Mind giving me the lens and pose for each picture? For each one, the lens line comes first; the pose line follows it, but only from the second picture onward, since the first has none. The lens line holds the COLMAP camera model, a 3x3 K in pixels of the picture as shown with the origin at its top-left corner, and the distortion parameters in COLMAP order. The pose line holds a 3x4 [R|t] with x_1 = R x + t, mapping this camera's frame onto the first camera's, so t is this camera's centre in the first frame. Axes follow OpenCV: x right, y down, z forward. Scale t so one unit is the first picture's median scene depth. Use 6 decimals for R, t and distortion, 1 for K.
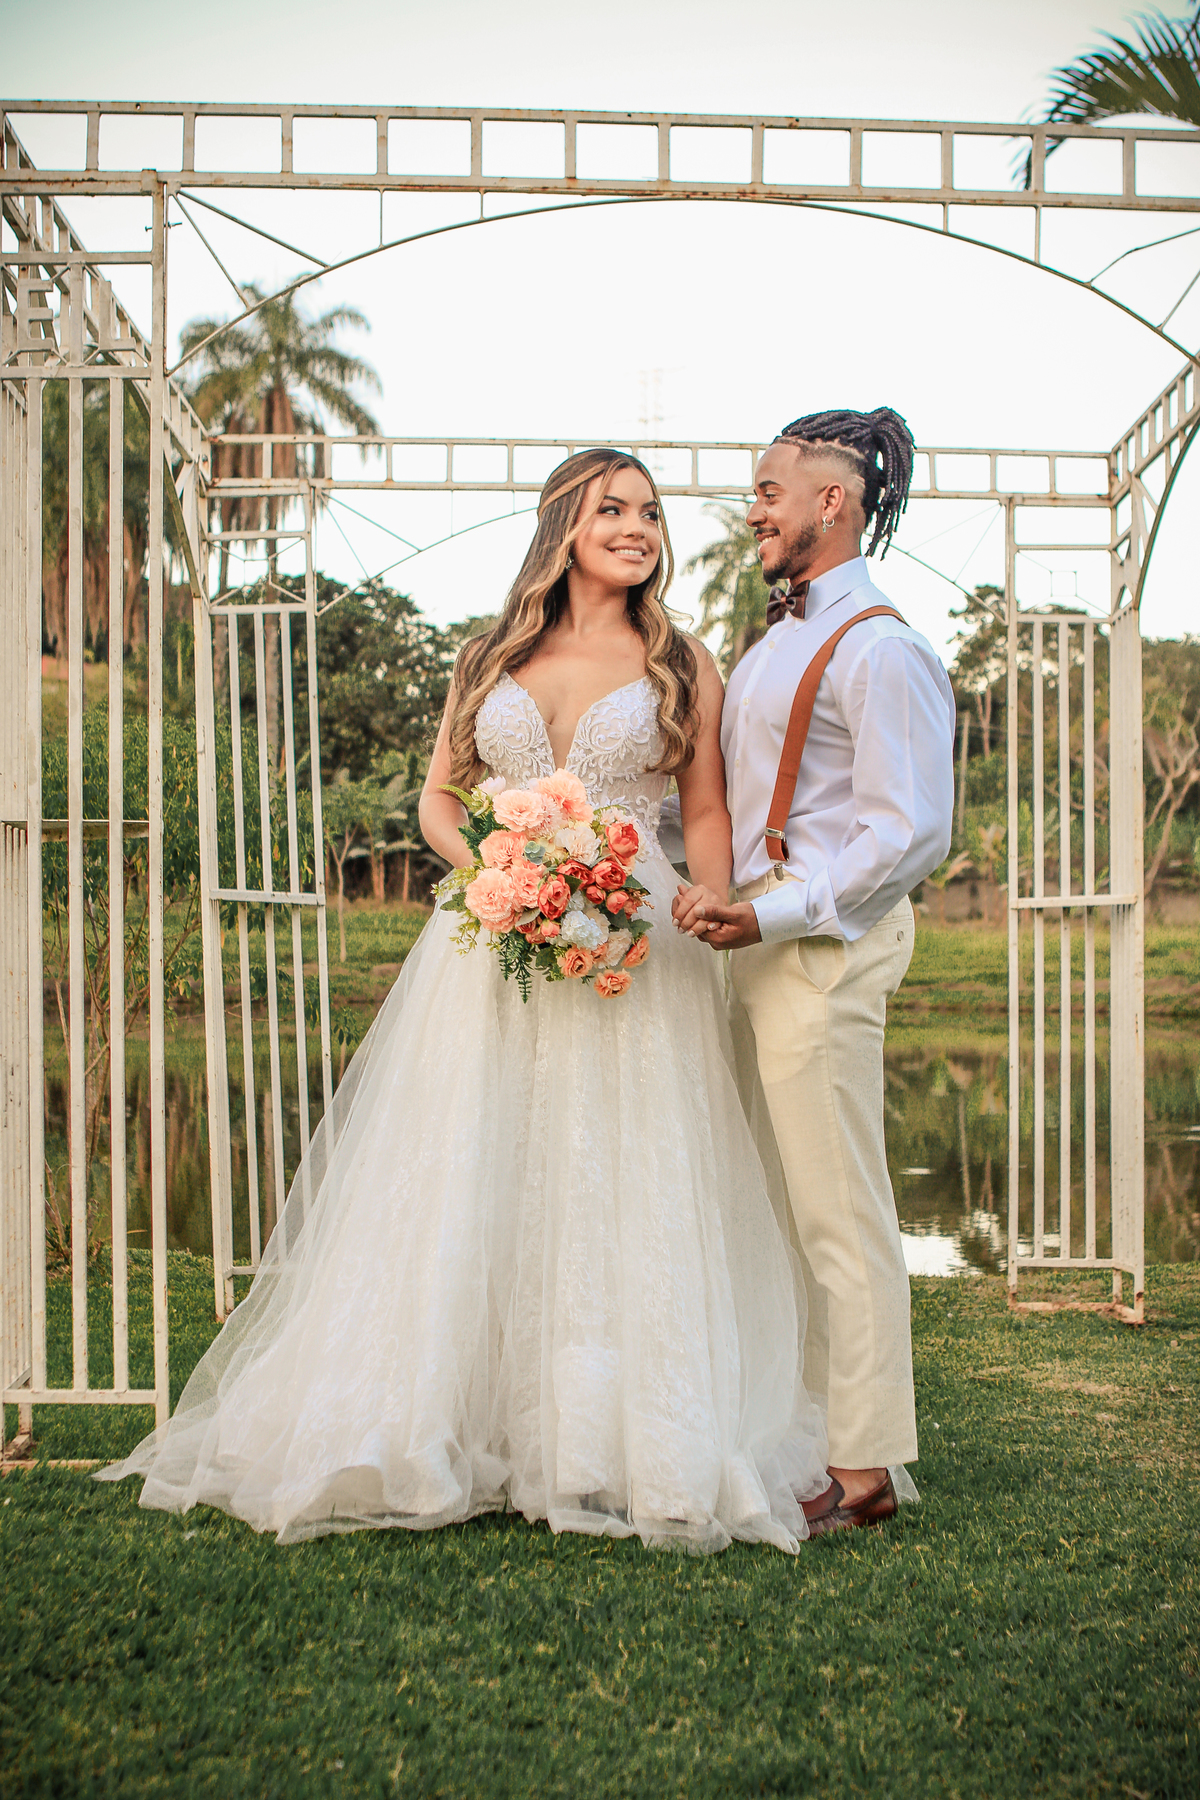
lens RADIAL K [[2074.9, 0, 600.0], [0, 2074.9, 900.0], [0, 0, 1]] dist [-0.005345, 0.001451]
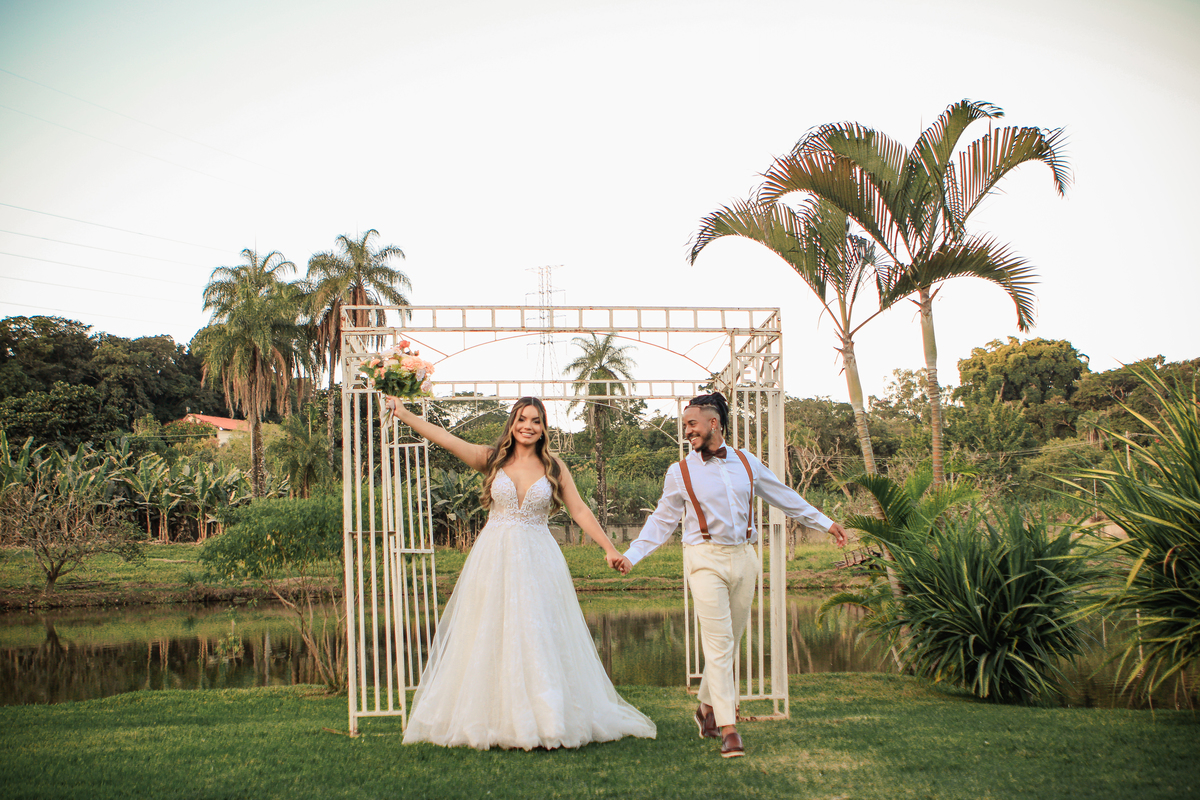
lens RADIAL K [[1334.2, 0, 600.0], [0, 1334.2, 400.0], [0, 0, 1]] dist [-0.104811, 0.002979]
pose [[0.997685, -0.023350, 0.063868, -0.008392], [0.029464, 0.994893, -0.096534, -0.008803], [-0.061287, 0.098192, 0.993278, -0.301810]]
